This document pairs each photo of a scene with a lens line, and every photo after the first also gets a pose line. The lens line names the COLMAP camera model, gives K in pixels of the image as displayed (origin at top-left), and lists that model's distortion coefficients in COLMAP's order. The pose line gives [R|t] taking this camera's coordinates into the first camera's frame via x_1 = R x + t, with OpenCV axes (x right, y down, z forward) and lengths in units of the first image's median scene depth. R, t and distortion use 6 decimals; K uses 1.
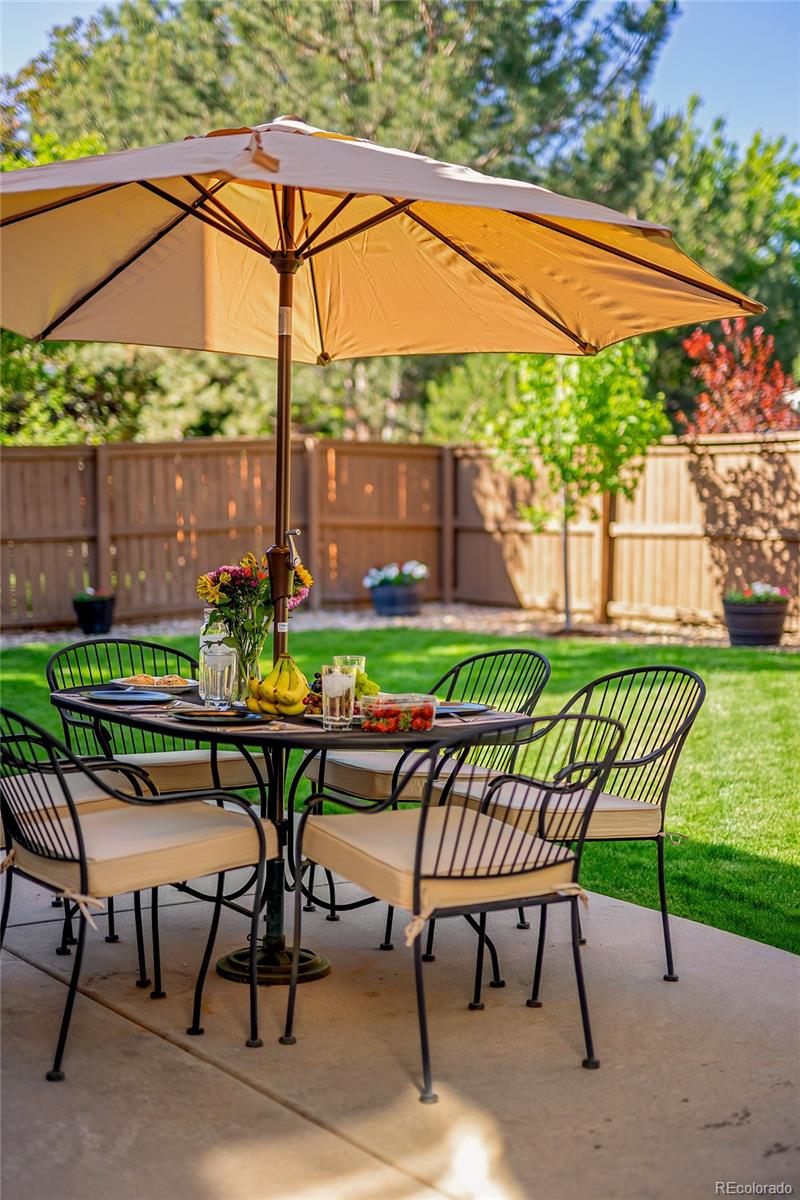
lens RADIAL K [[1752.3, 0, 400.0], [0, 1752.3, 600.0], [0, 0, 1]] dist [-0.016201, 0.018708]
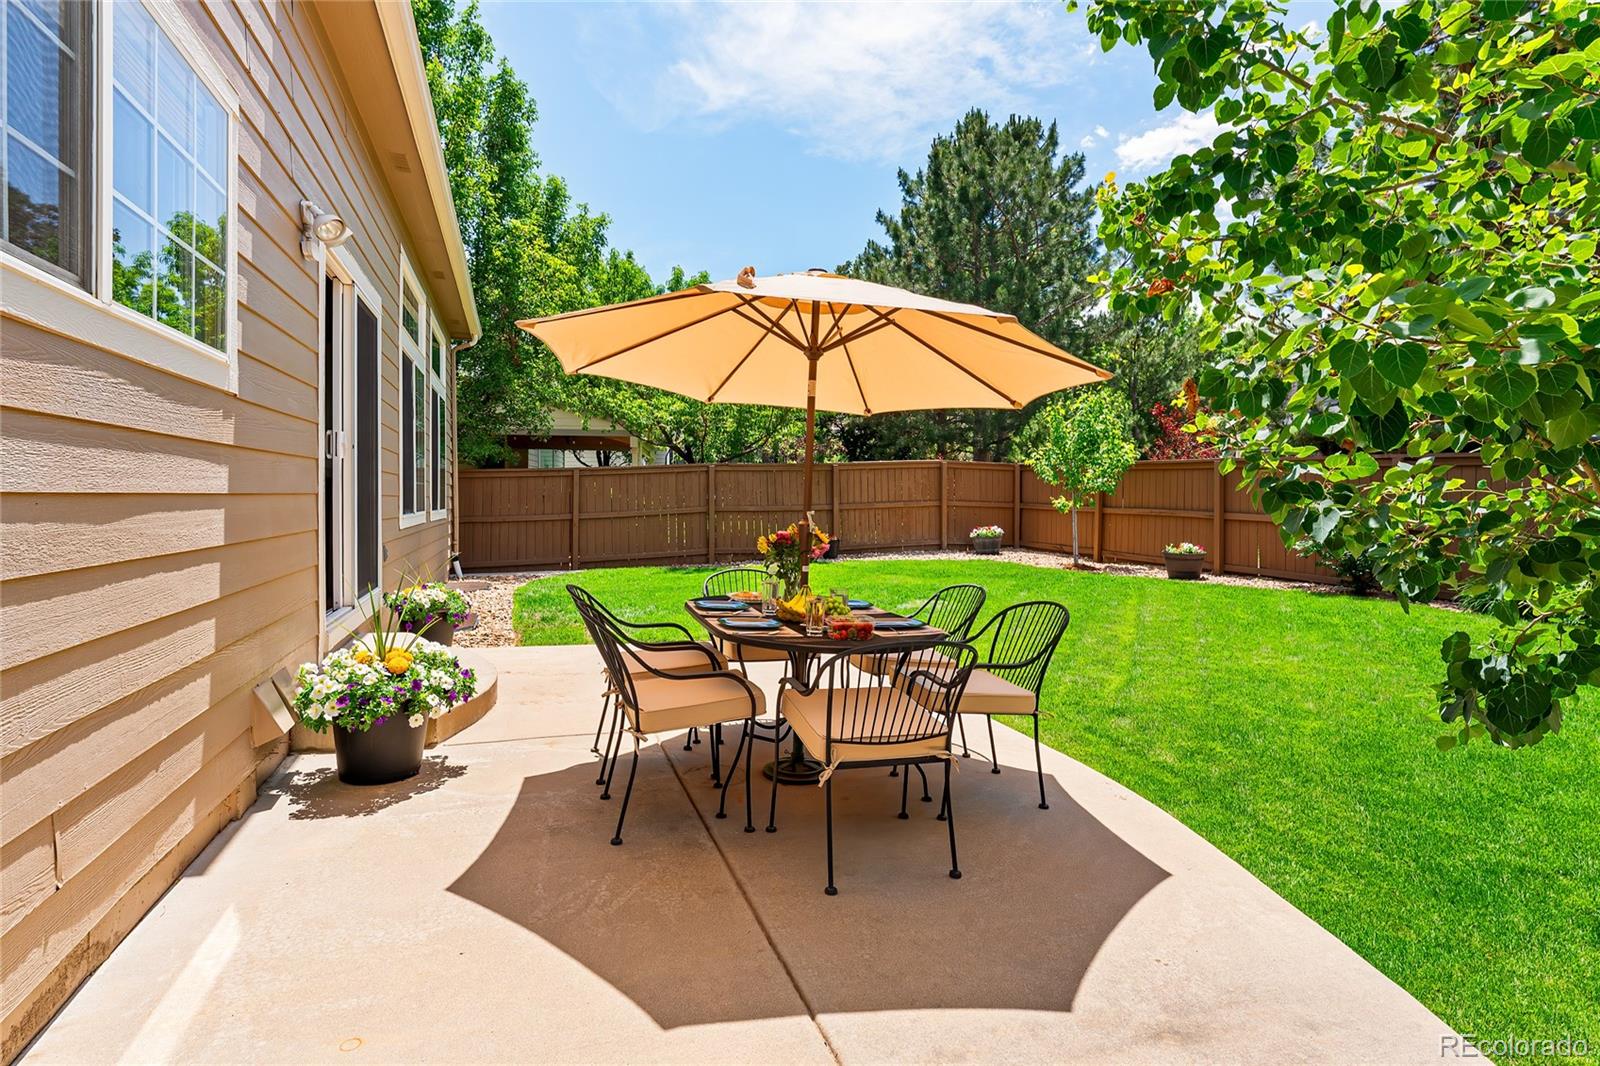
lens RADIAL K [[830.2, 0, 803.1], [0, 830.2, 494.4], [0, 0, 1]] dist [-0.000850, -0.000124]
pose [[0.964146, 0.016342, -0.264869, 0.151637], [-0.030425, 0.998328, -0.049156, -0.017242], [0.263623, 0.055452, 0.963031, 0.245198]]
